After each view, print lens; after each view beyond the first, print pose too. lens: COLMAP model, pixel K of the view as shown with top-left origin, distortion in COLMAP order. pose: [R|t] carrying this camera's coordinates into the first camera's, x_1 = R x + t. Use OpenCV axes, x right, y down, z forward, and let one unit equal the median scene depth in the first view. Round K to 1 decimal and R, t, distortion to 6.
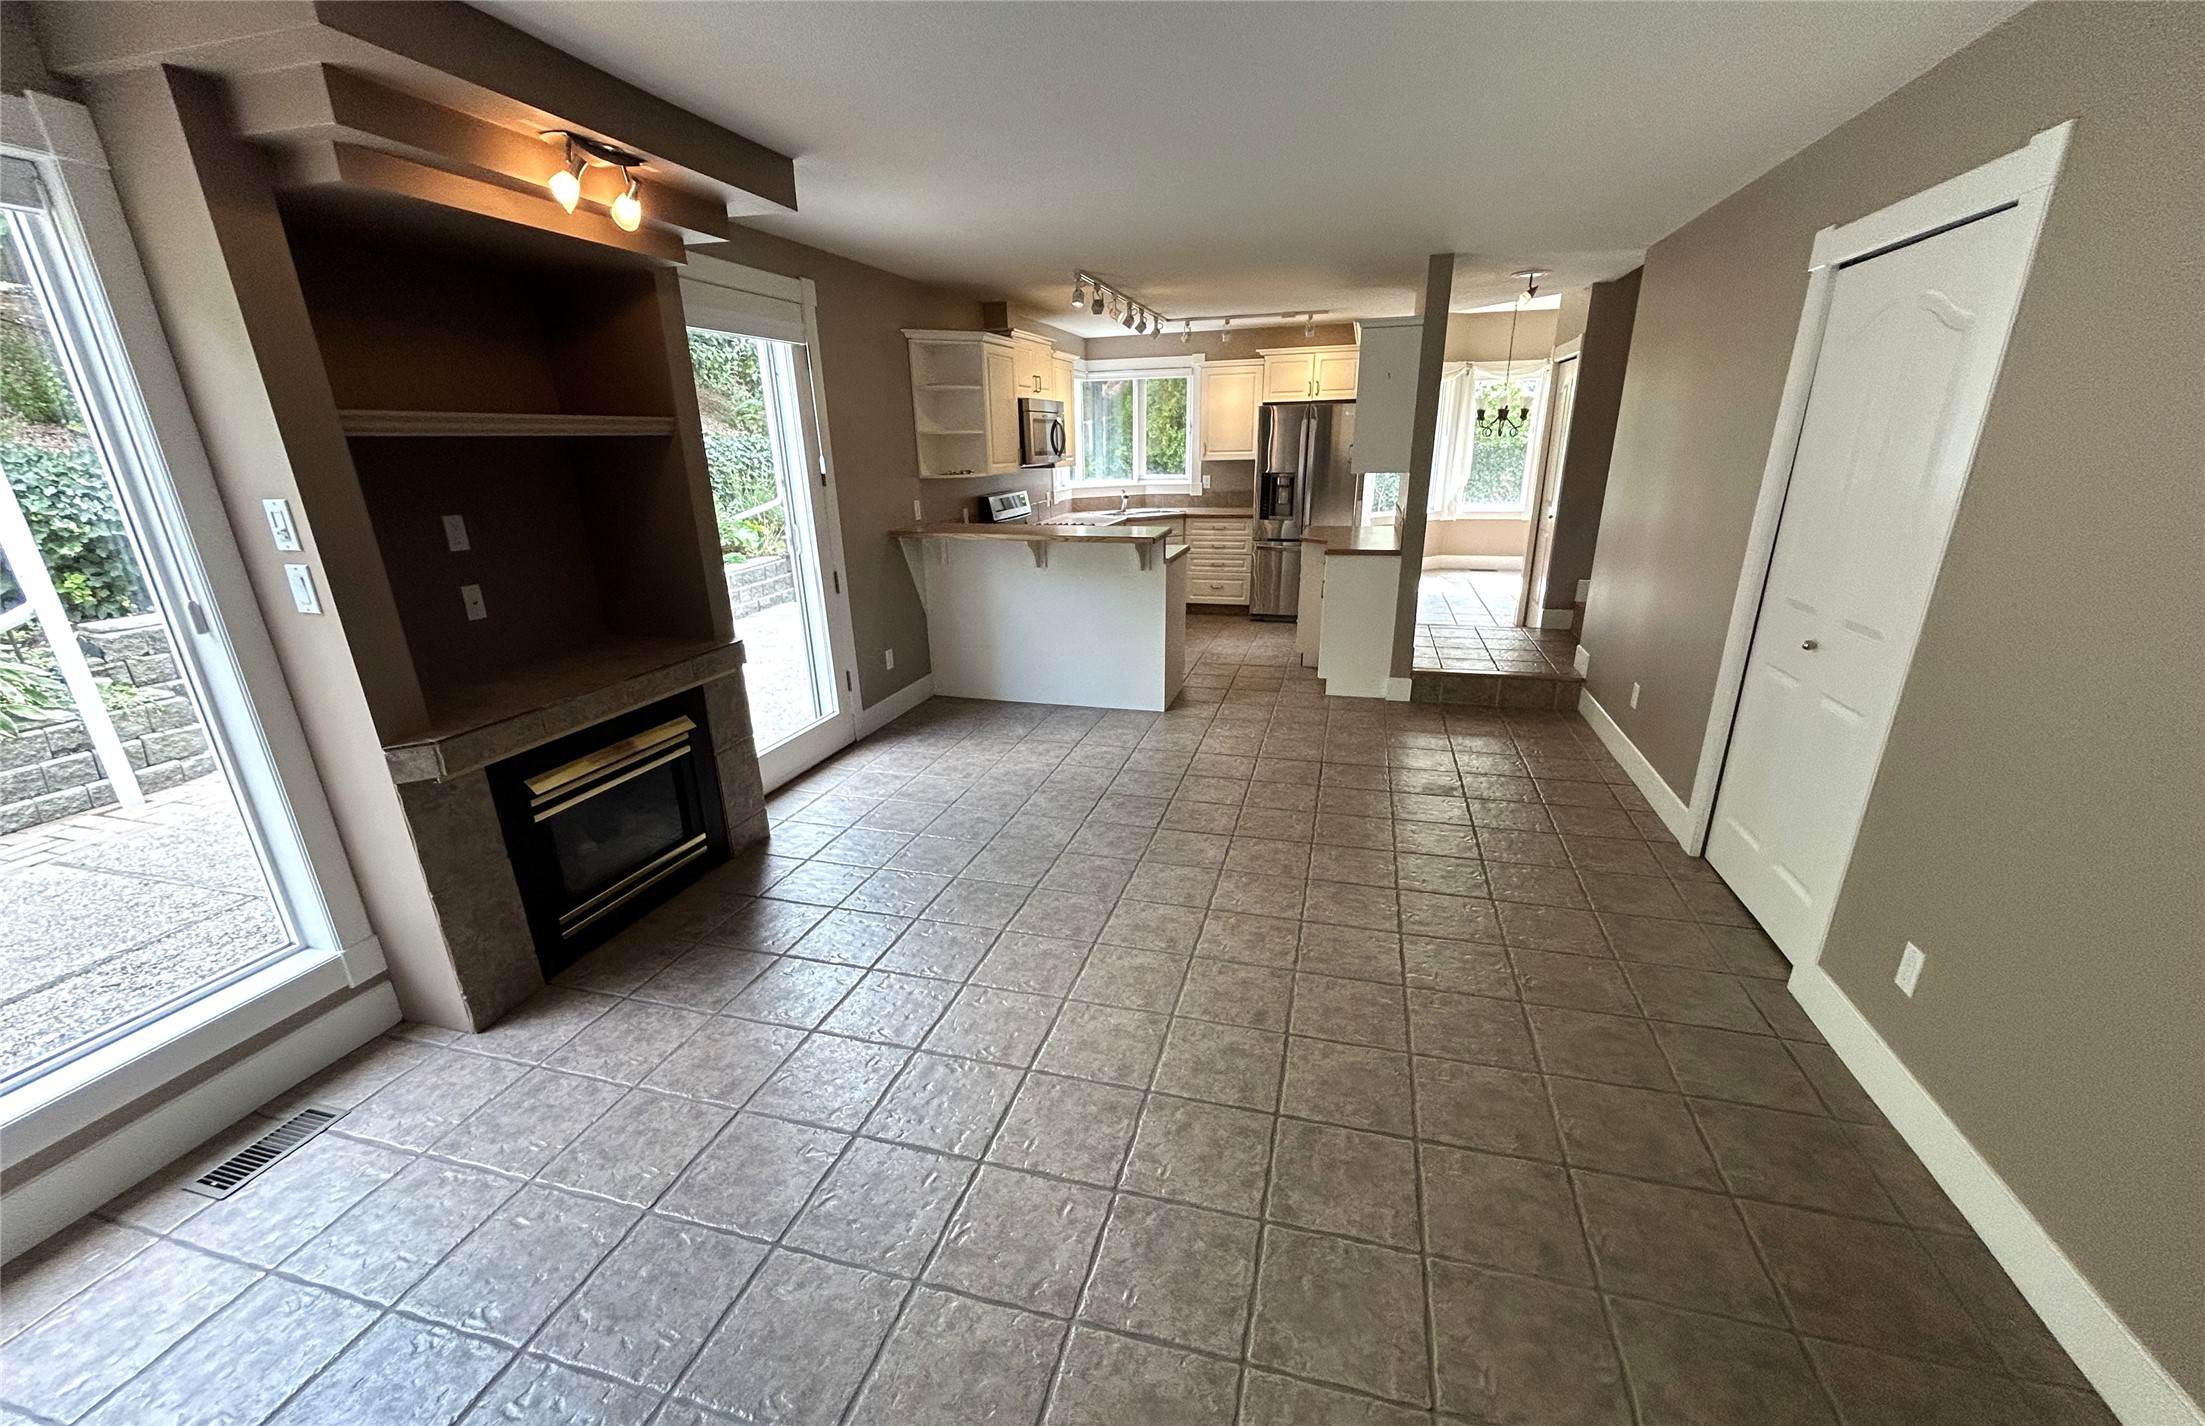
lens RADIAL K [[892.3, 0, 1097.0], [0, 892.3, 764.7], [0, 0, 1]] dist [0.005367, -0.000671]
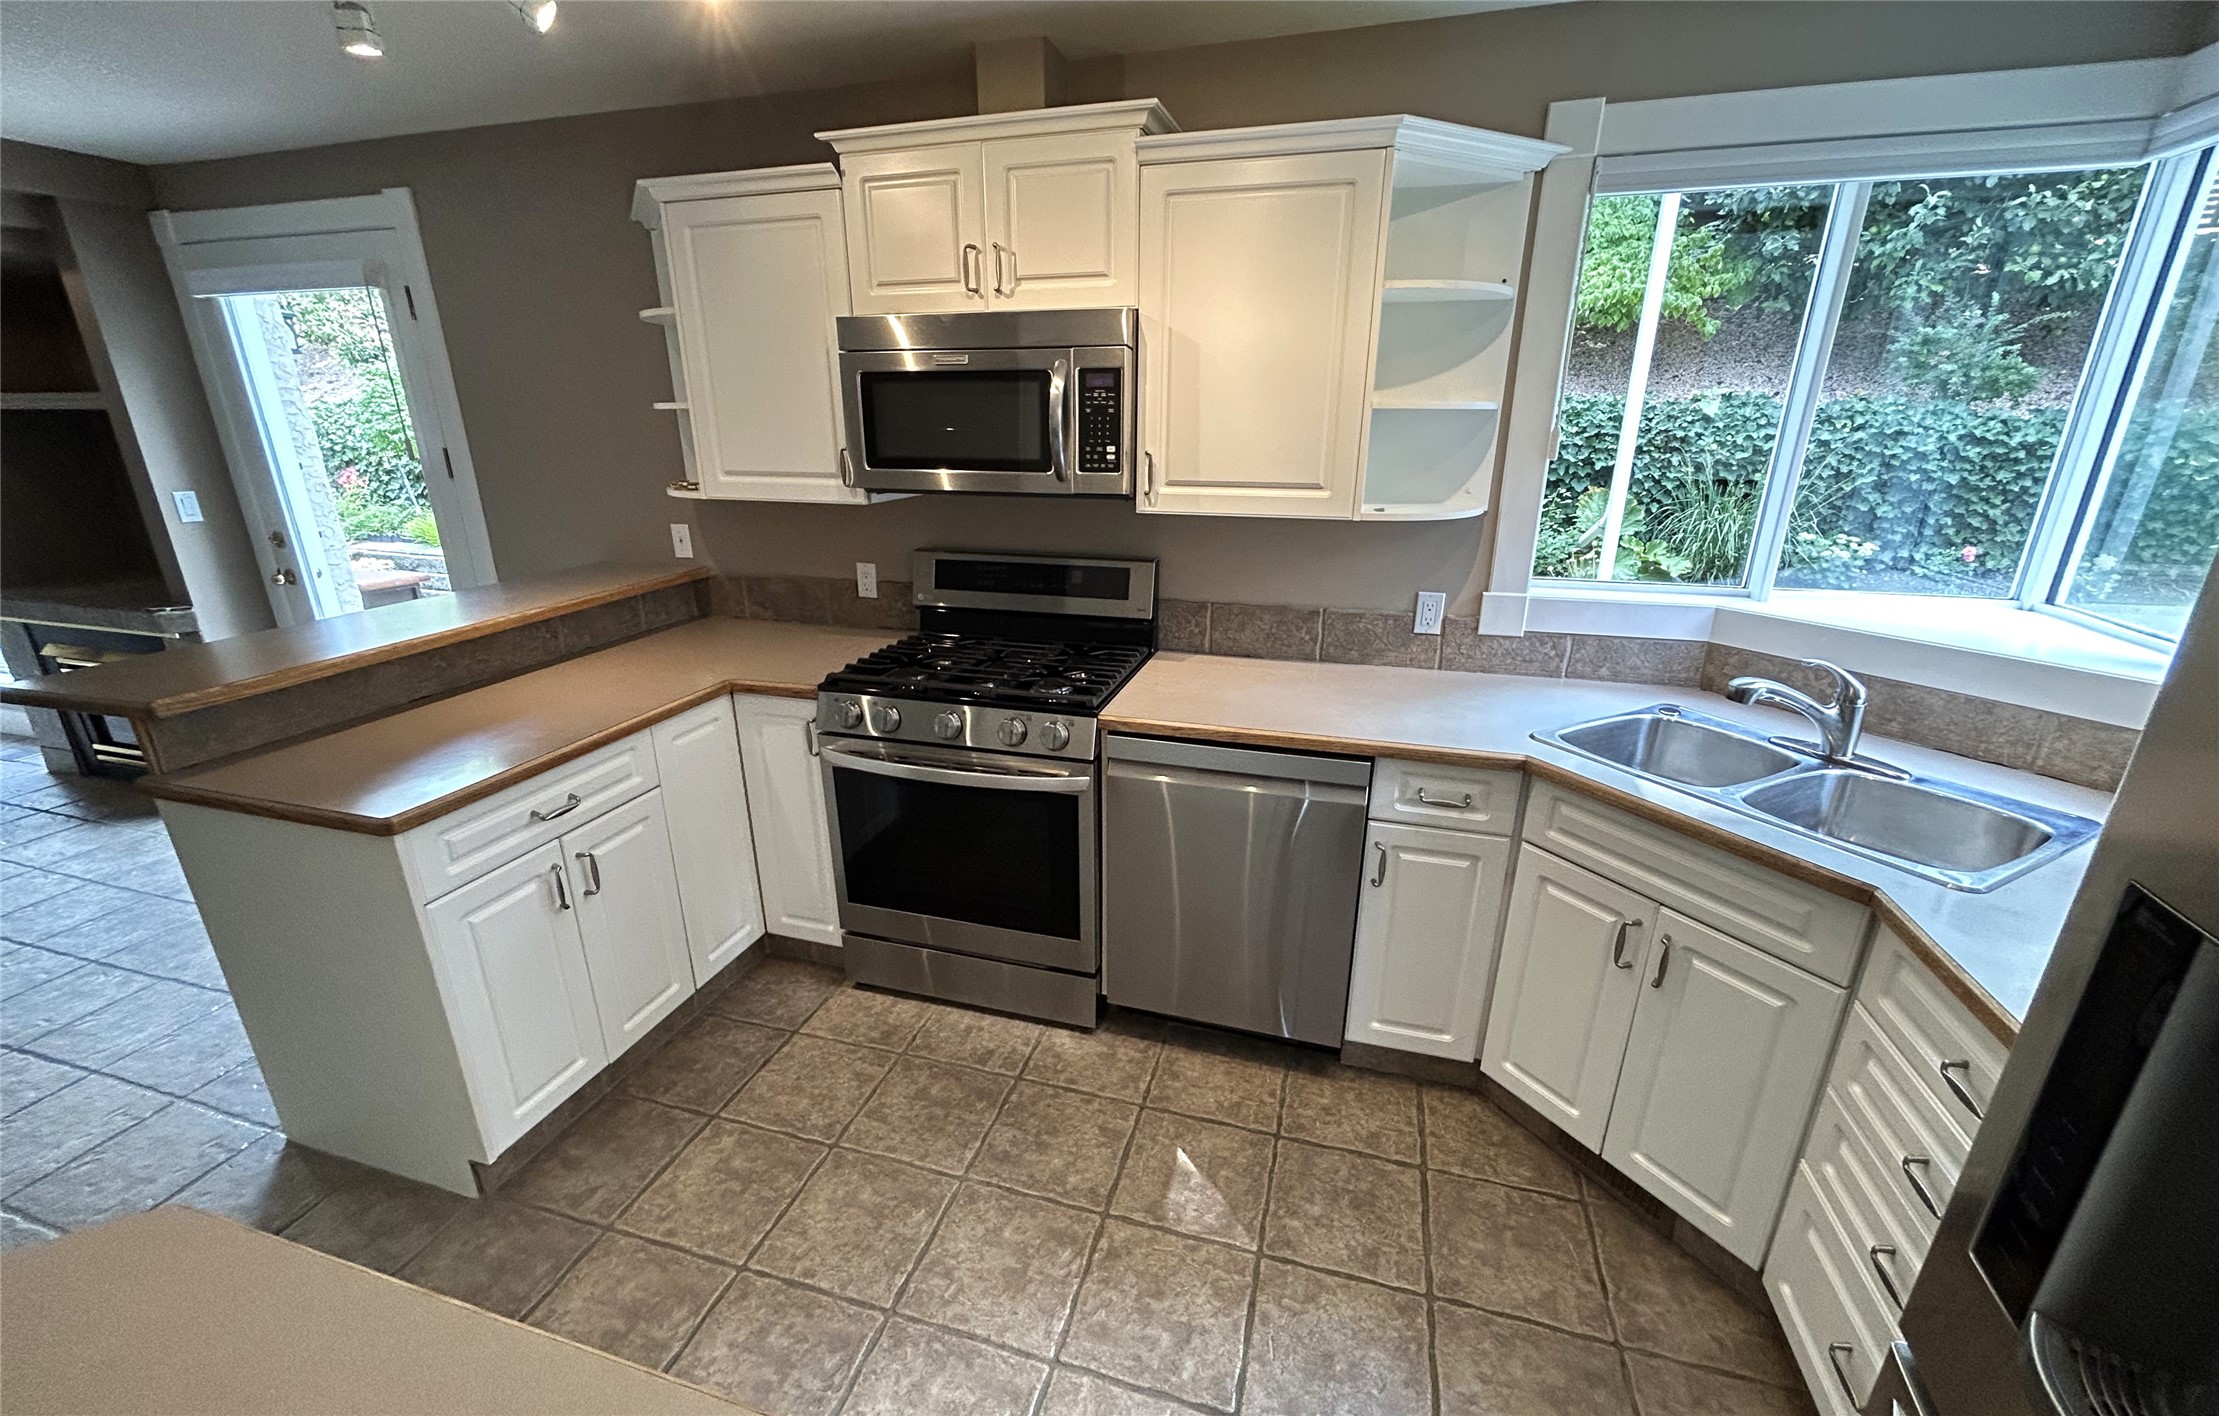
lens RADIAL K [[898.2, 0, 1101.7], [0, 898.2, 725.5], [0, 0, 1]] dist [-0.000406, -0.000389]
pose [[-0.015750, 0.349419, -0.936834, 0.474811], [-0.343848, 0.877913, 0.333223, -0.597104], [0.938893, 0.327377, 0.106320, 1.578462]]
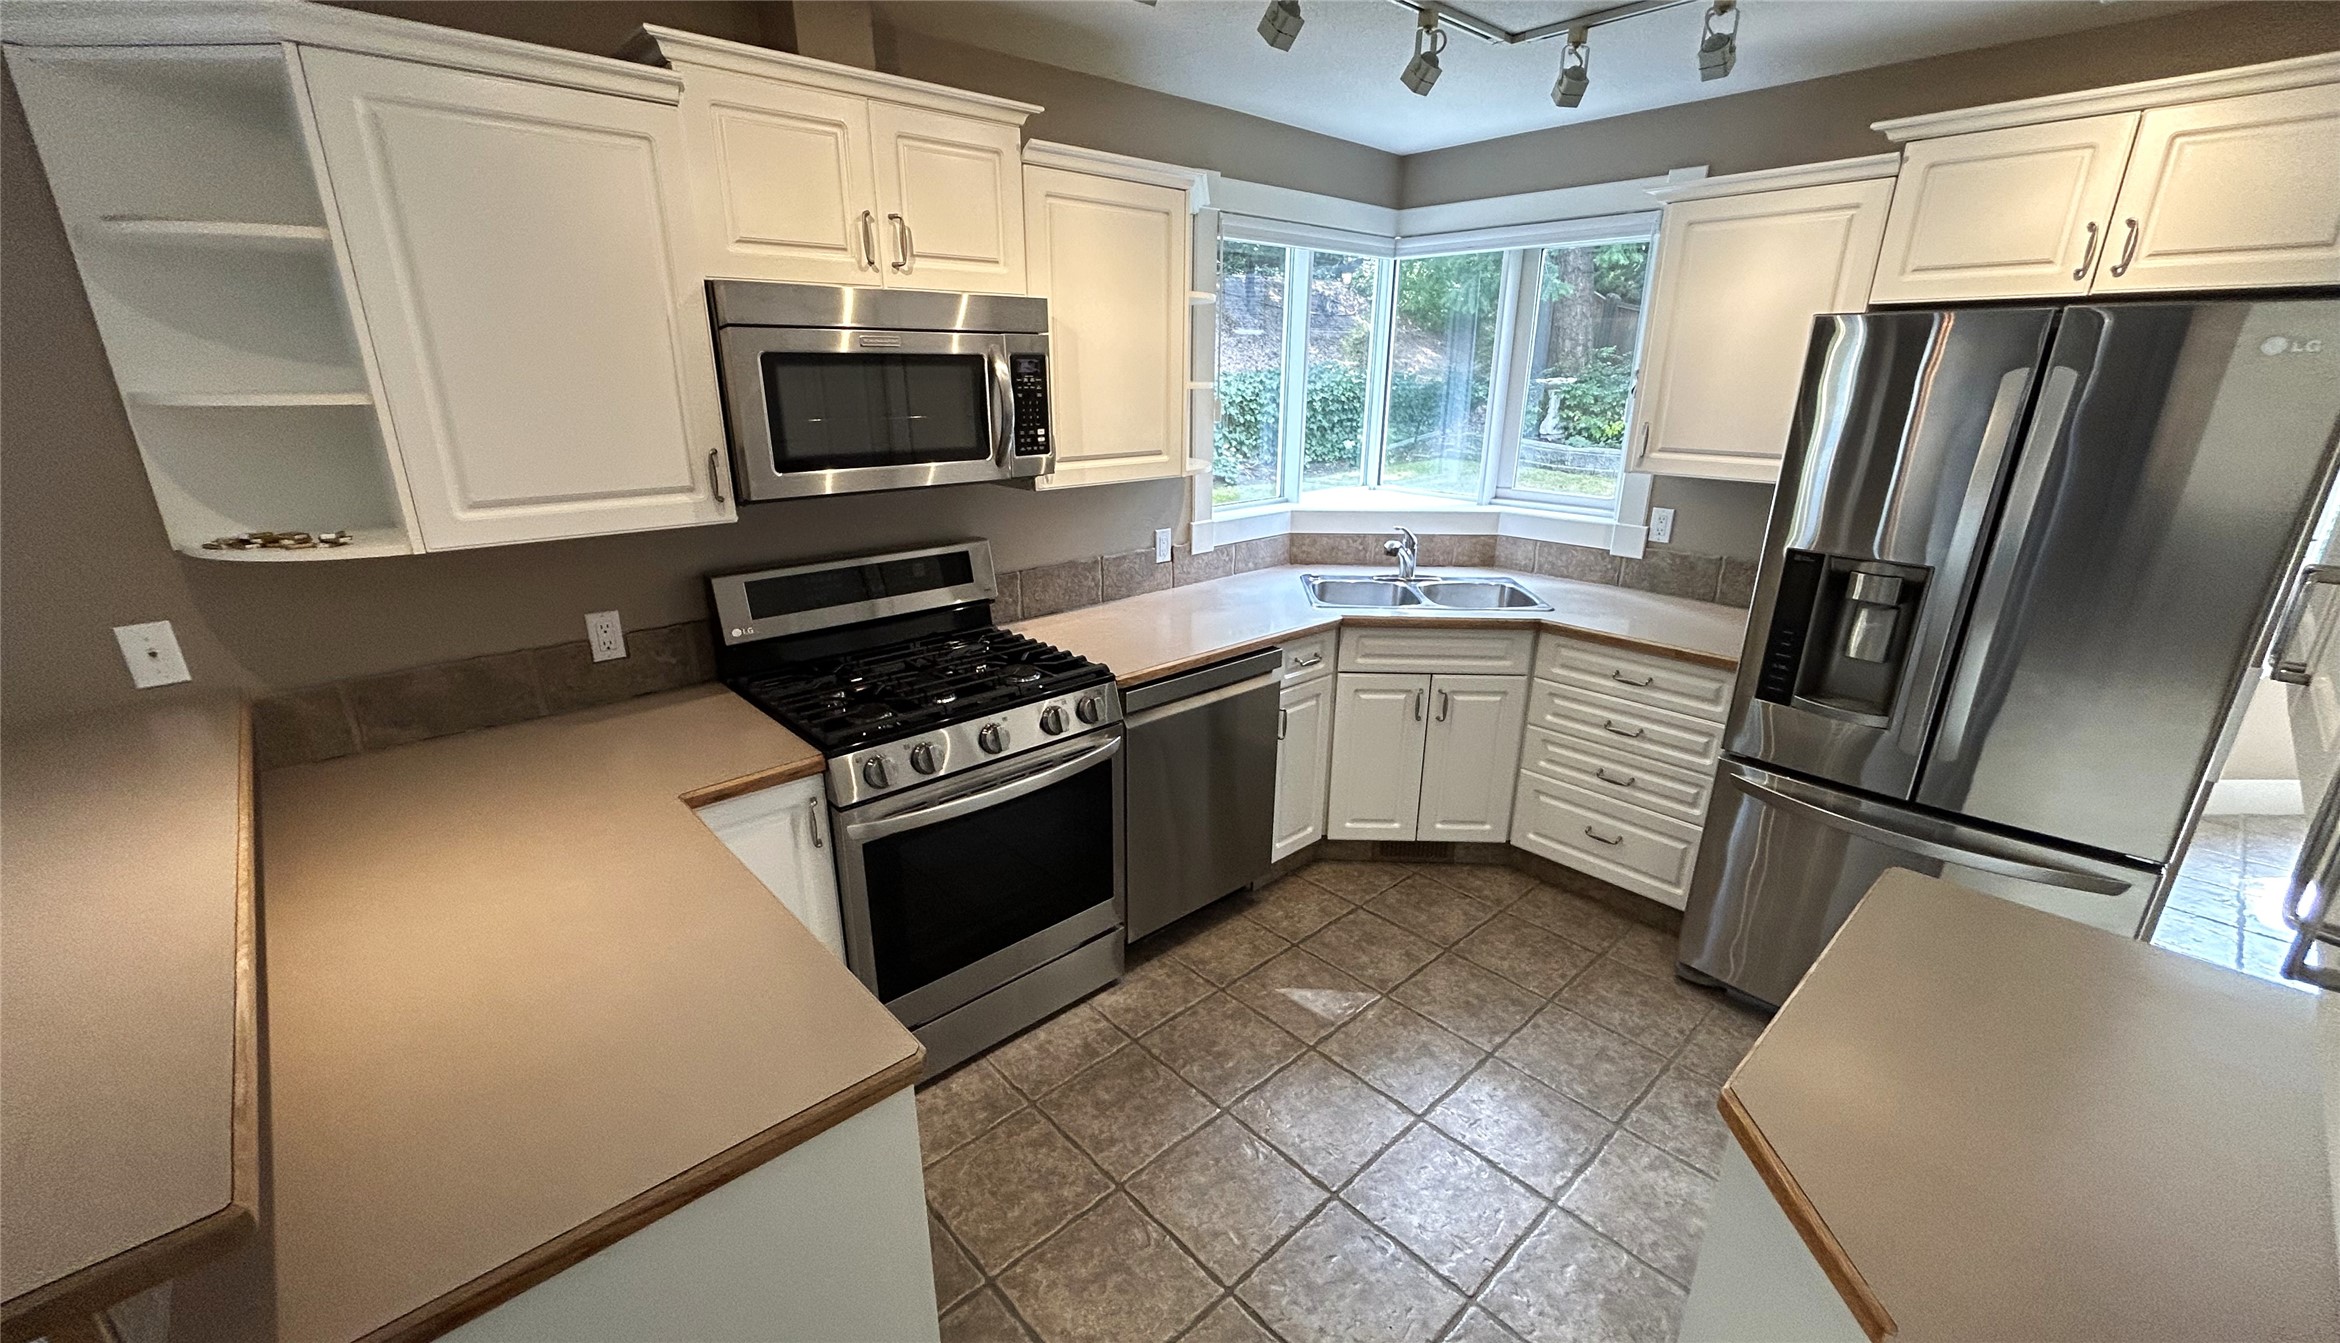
lens RADIAL K [[946.9, 0, 1162.4], [0, 946.9, 692.2], [0, 0, 1]] dist [0.002003, 0.001033]
pose [[0.850627, 0.192406, -0.489299, 0.304933], [-0.198804, 0.979245, 0.039453, -0.452432], [0.486735, 0.063715, 0.871223, 1.143722]]
